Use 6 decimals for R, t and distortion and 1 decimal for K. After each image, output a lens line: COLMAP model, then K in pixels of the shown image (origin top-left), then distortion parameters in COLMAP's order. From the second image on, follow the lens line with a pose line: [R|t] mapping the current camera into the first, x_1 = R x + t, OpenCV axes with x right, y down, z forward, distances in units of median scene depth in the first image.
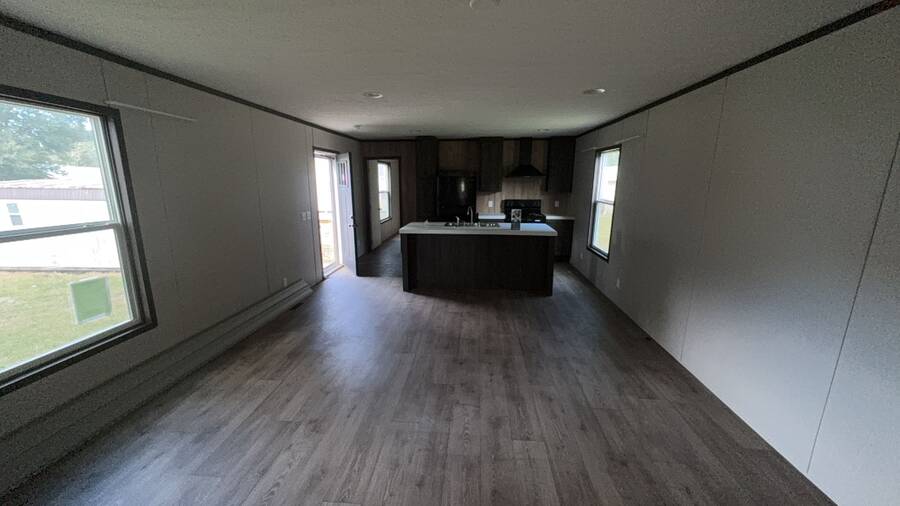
lens RADIAL K [[342.3, 0, 453.7], [0, 342.3, 252.7], [0, 0, 1]] dist [0.001144, 0.000087]
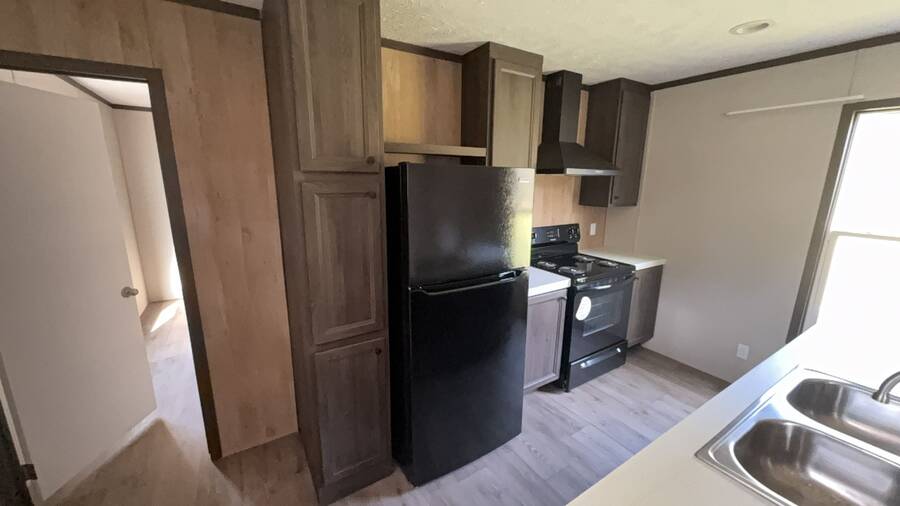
lens RADIAL K [[357.0, 0, 445.0], [0, 357.0, 250.5], [0, 0, 1]] dist [0.001421, 0.000242]
pose [[0.796882, -0.123603, 0.591355, -0.438216], [0.124031, 0.991468, 0.040095, -0.437583], [-0.591266, 0.041396, 0.805414, 2.000744]]
